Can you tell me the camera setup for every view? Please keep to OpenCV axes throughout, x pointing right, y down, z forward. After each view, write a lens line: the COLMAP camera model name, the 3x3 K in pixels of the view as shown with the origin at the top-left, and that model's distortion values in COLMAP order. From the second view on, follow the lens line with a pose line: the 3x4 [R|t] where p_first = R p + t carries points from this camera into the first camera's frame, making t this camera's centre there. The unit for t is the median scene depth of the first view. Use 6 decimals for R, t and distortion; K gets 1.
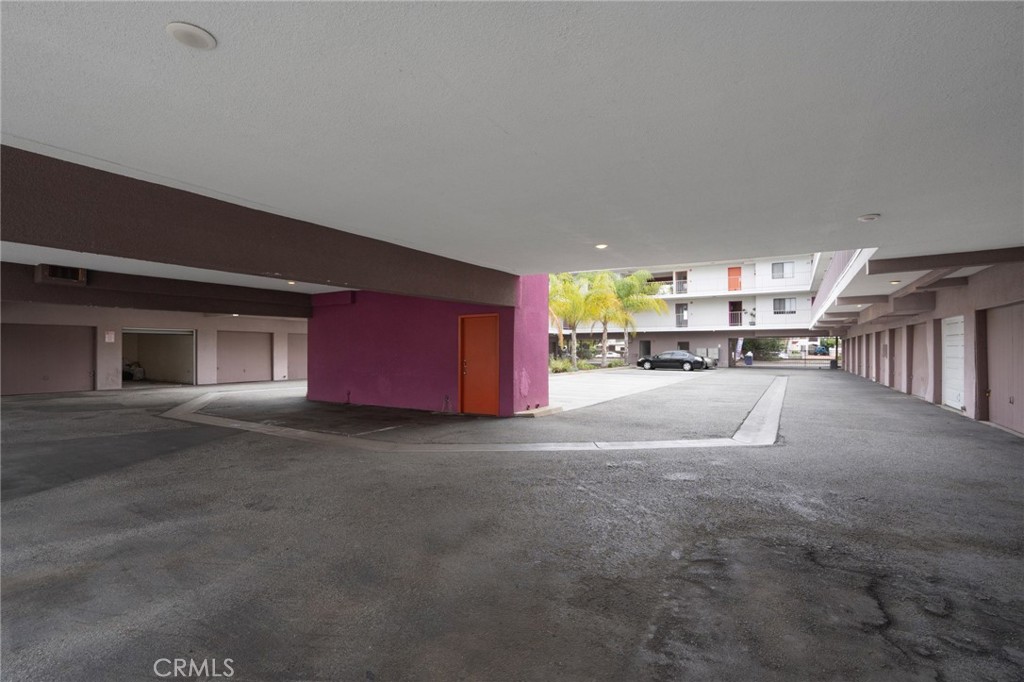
lens RADIAL K [[489.1, 0, 513.5], [0, 489.1, 347.9], [0, 0, 1]] dist [-0.000423, 0.000841]
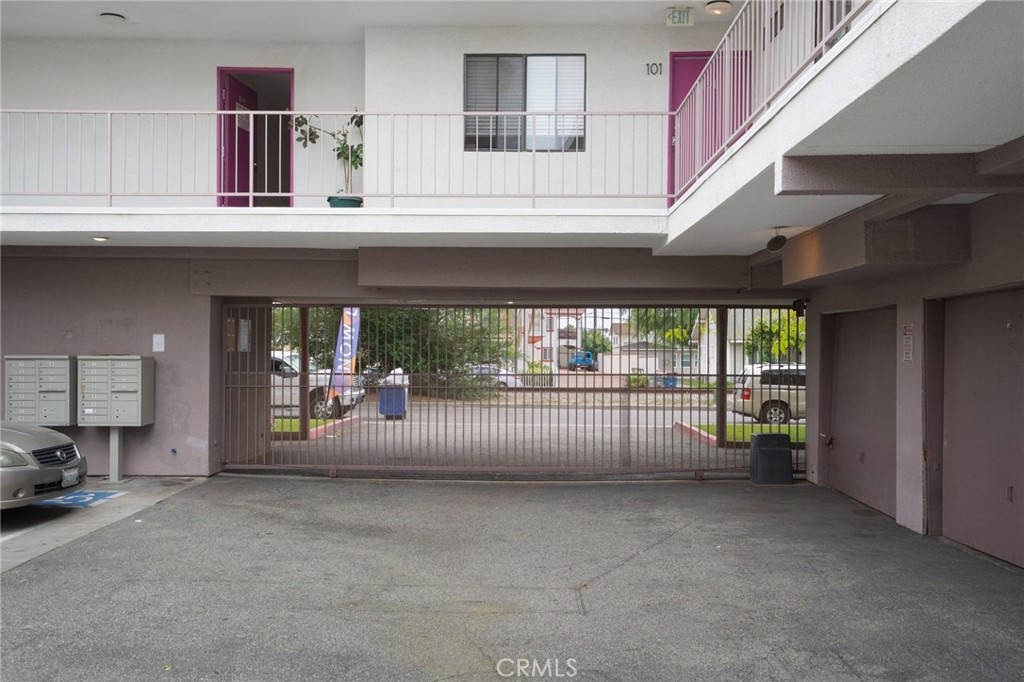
lens RADIAL K [[1039.6, 0, 511.7], [0, 1039.6, 343.8], [0, 0, 1]] dist [0.001852, 0.000000]
pose [[0.873679, 0.016821, 0.486212, 0.366050], [-0.015025, 0.999858, -0.007591, -0.003003], [-0.486271, -0.000673, 0.873808, 0.666836]]
